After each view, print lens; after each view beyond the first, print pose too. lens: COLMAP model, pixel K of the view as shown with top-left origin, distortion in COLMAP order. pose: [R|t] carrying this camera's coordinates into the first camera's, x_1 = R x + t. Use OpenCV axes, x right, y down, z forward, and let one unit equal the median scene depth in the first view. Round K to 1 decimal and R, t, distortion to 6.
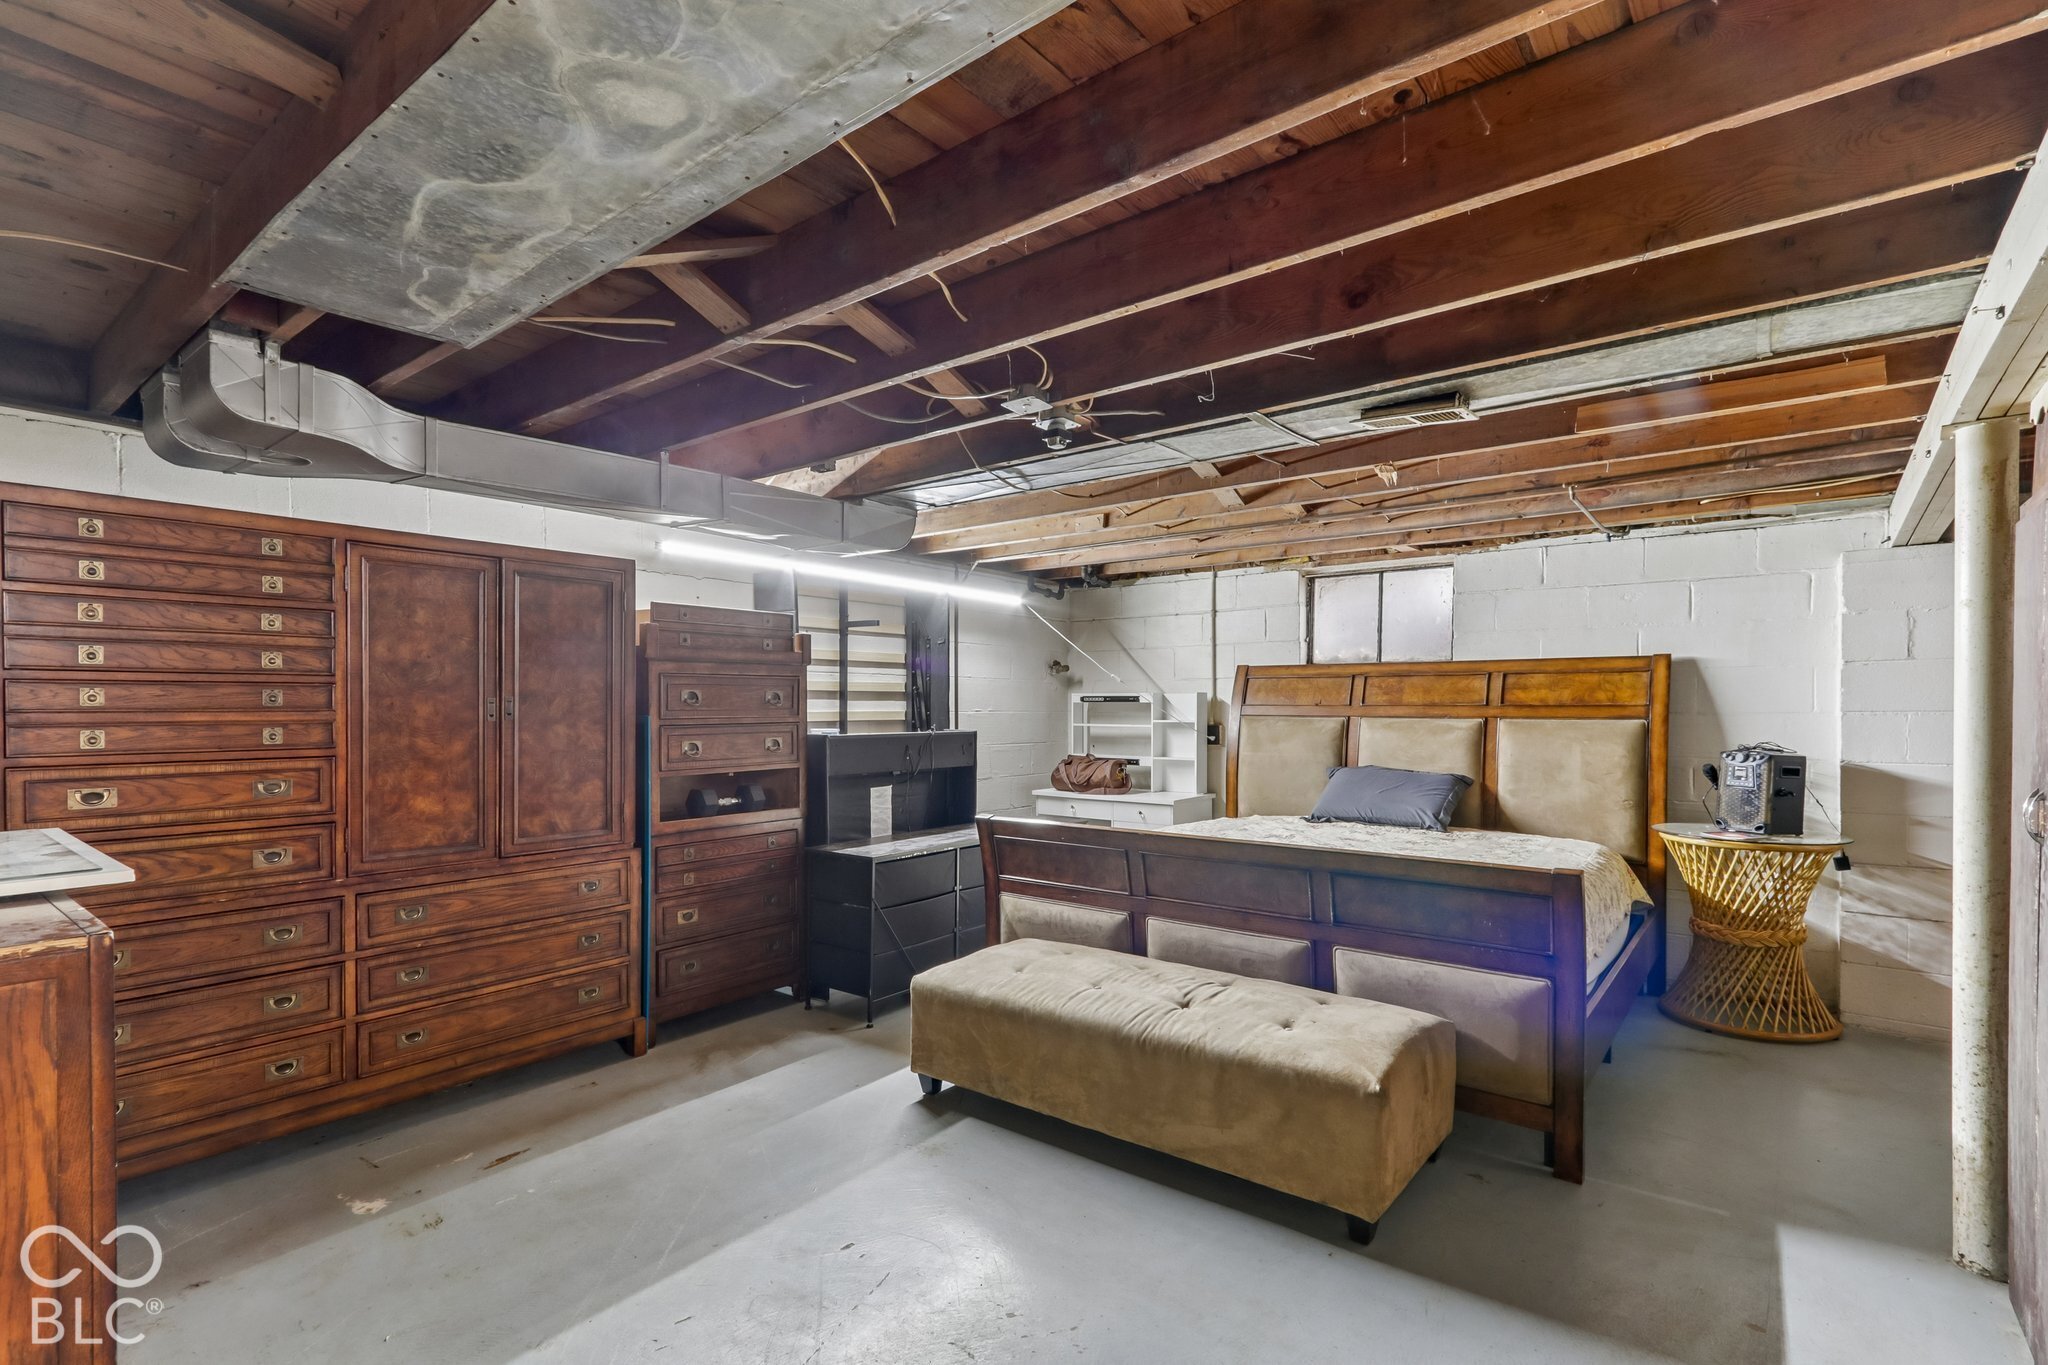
lens RADIAL K [[966.7, 0, 1017.4], [0, 966.7, 697.7], [0, 0, 1]] dist [0.000475, 0.006135]
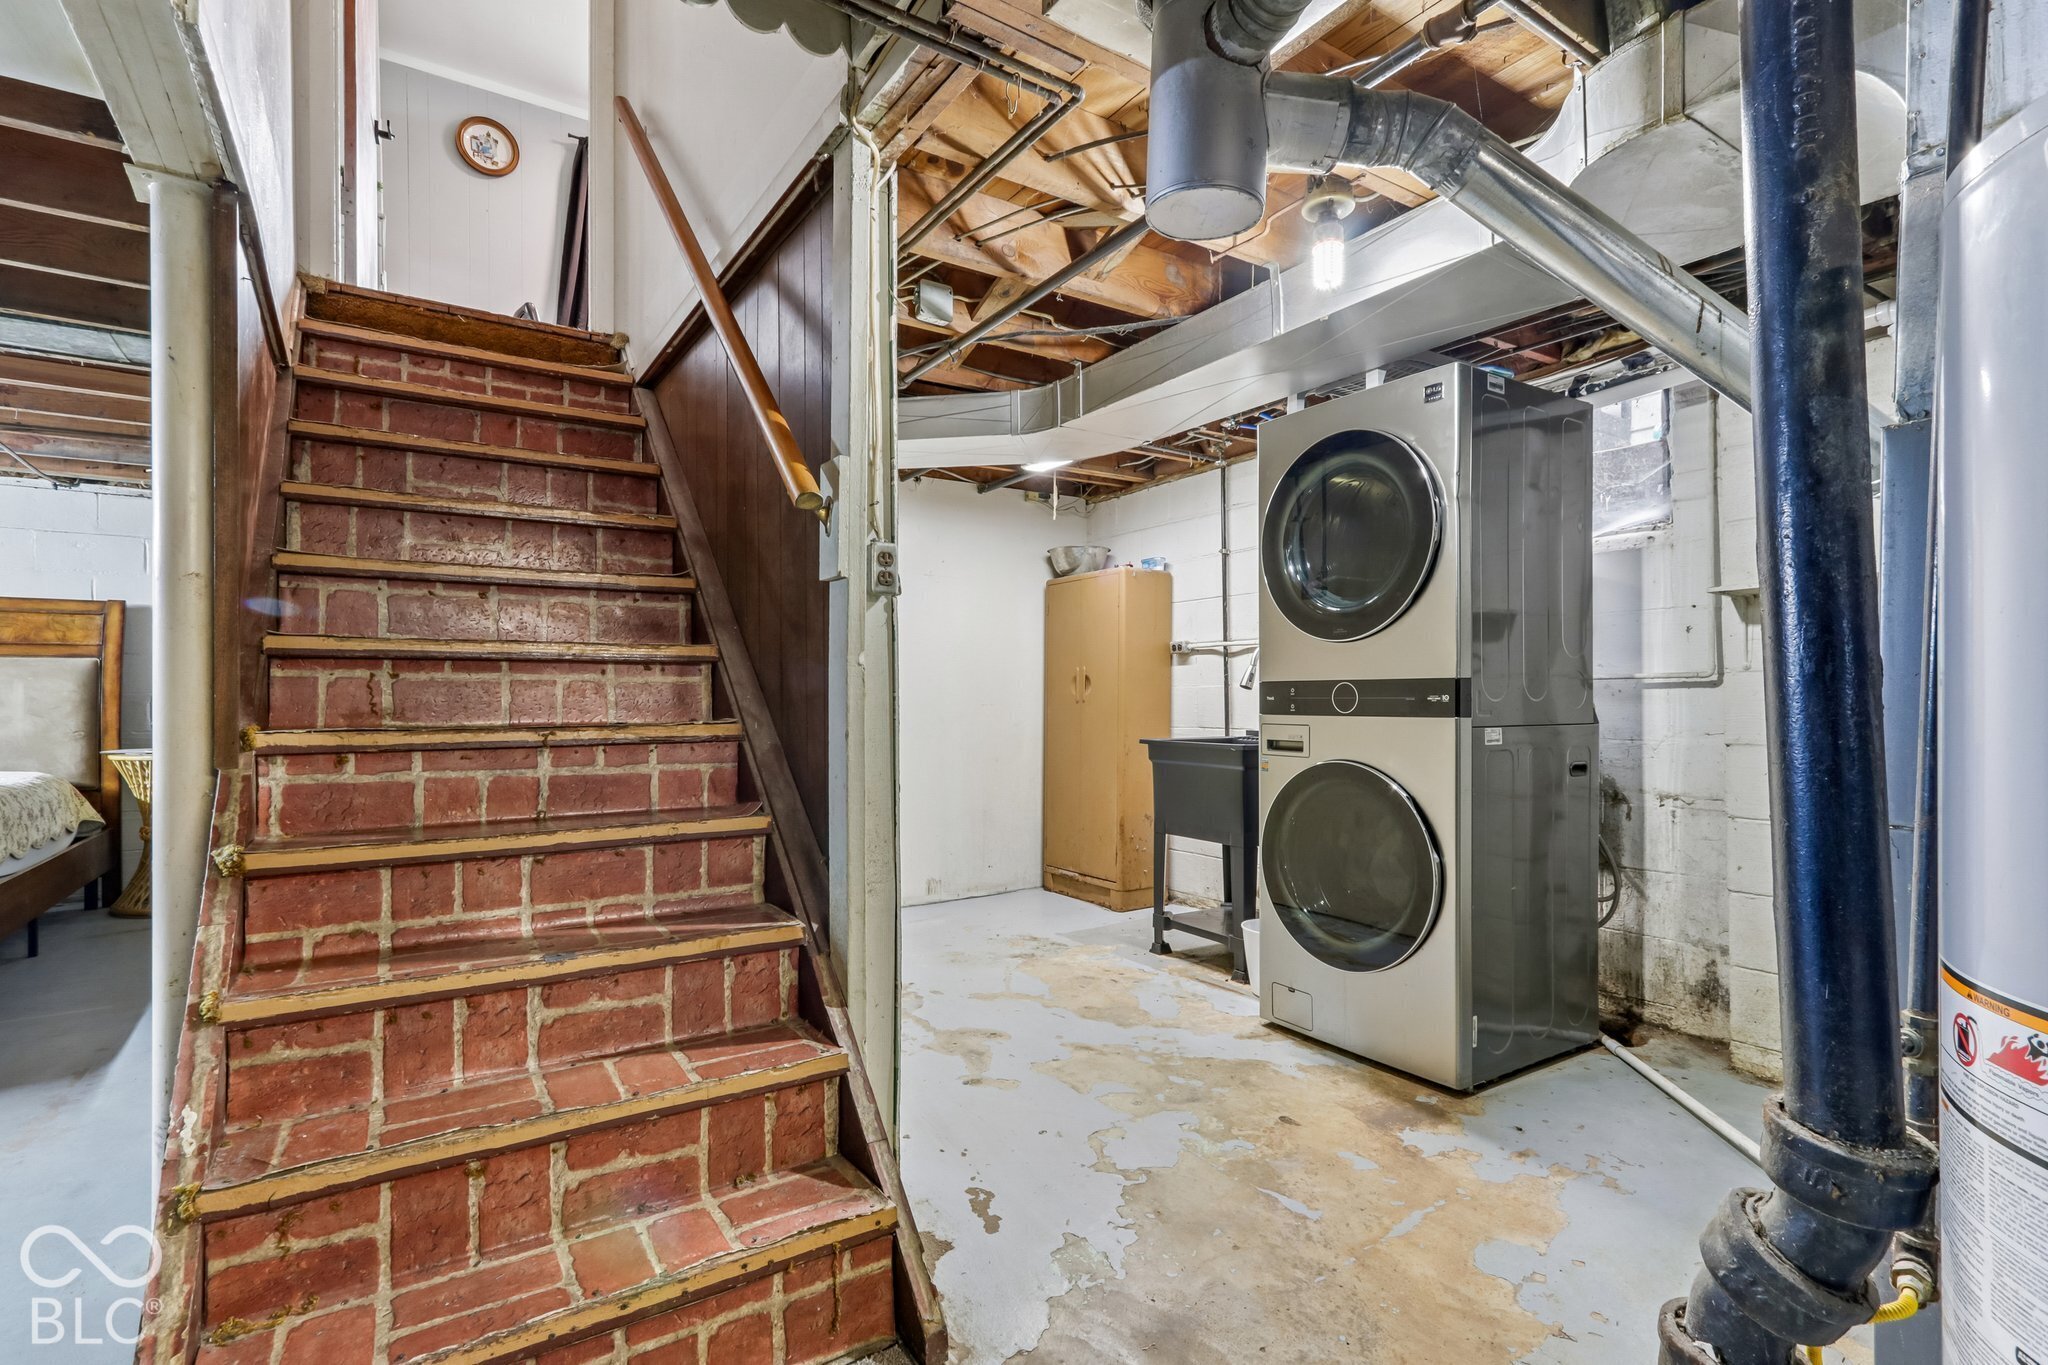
lens RADIAL K [[966.7, 0, 1012.8], [0, 966.7, 699.6], [0, 0, 1]] dist [0.000475, 0.006135]
pose [[0.309001, -0.004060, 0.951053, -0.081589], [0.000001, 0.999991, 0.004269, 0.065104], [-0.951062, -0.001318, 0.308998, -0.331759]]
